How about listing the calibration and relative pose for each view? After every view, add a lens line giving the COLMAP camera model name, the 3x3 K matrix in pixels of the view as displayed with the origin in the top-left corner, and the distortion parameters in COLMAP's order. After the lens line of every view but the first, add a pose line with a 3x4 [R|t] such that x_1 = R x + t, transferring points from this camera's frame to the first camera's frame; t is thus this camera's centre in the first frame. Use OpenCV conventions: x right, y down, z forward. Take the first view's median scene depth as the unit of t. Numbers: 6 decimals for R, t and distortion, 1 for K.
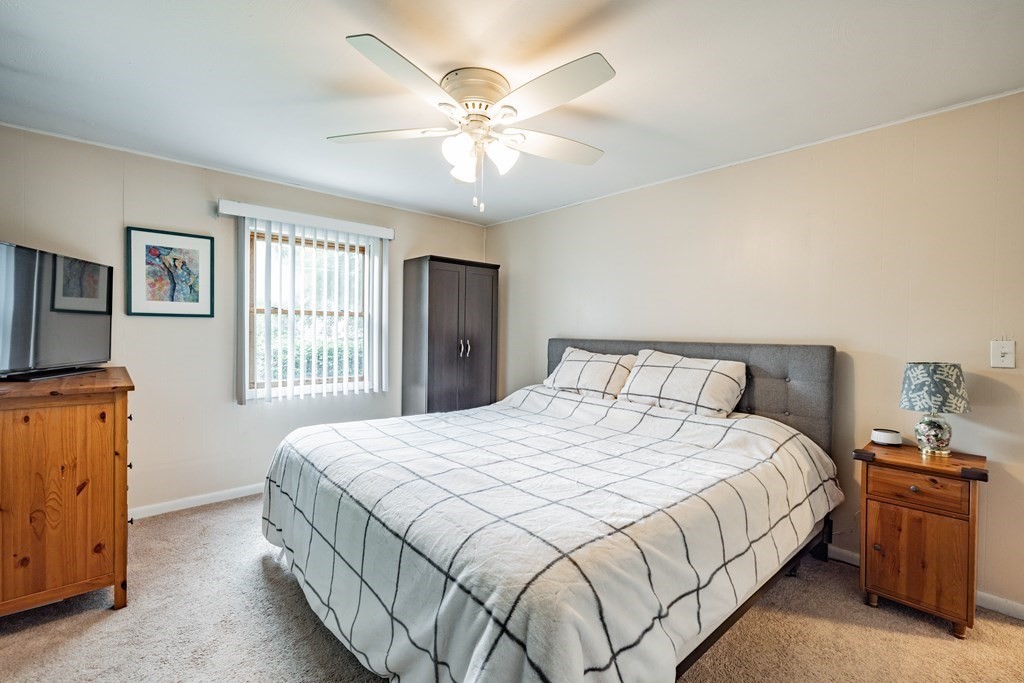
lens RADIAL K [[447.5, 0, 514.8], [0, 447.5, 337.0], [0, 0, 1]] dist [0.003236, 0.000468]
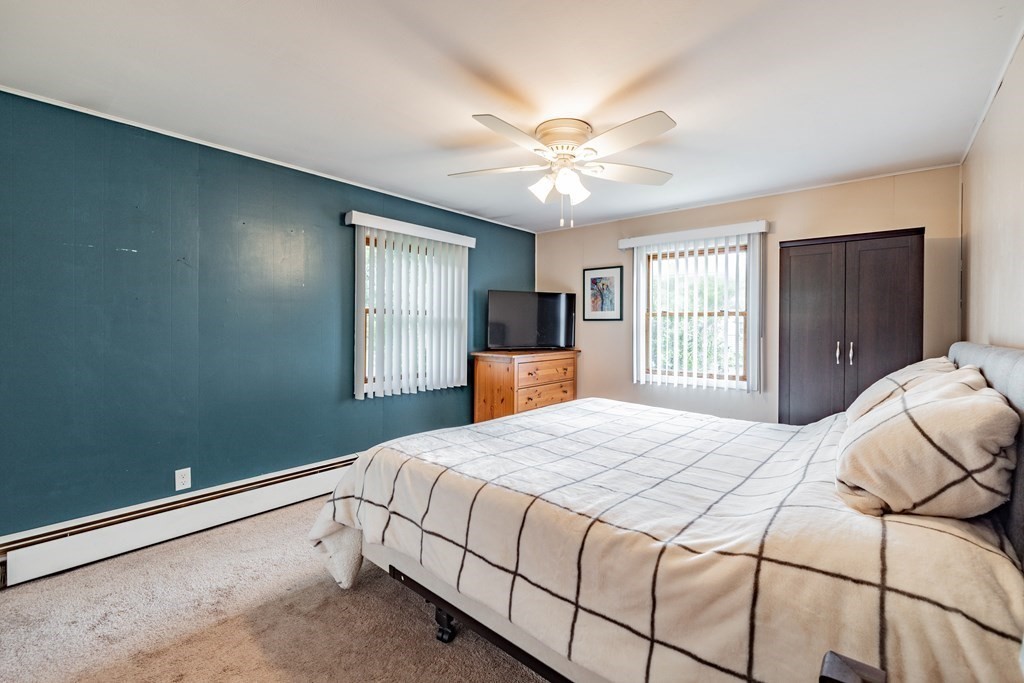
lens RADIAL K [[447.5, 0, 520.4], [0, 447.5, 331.1], [0, 0, 1]] dist [0.003236, 0.000468]
pose [[0.142878, -0.004399, -0.989730, 0.720780], [-0.023646, 0.999690, -0.007857, 0.009375], [0.989458, 0.024526, 0.142730, 0.471810]]
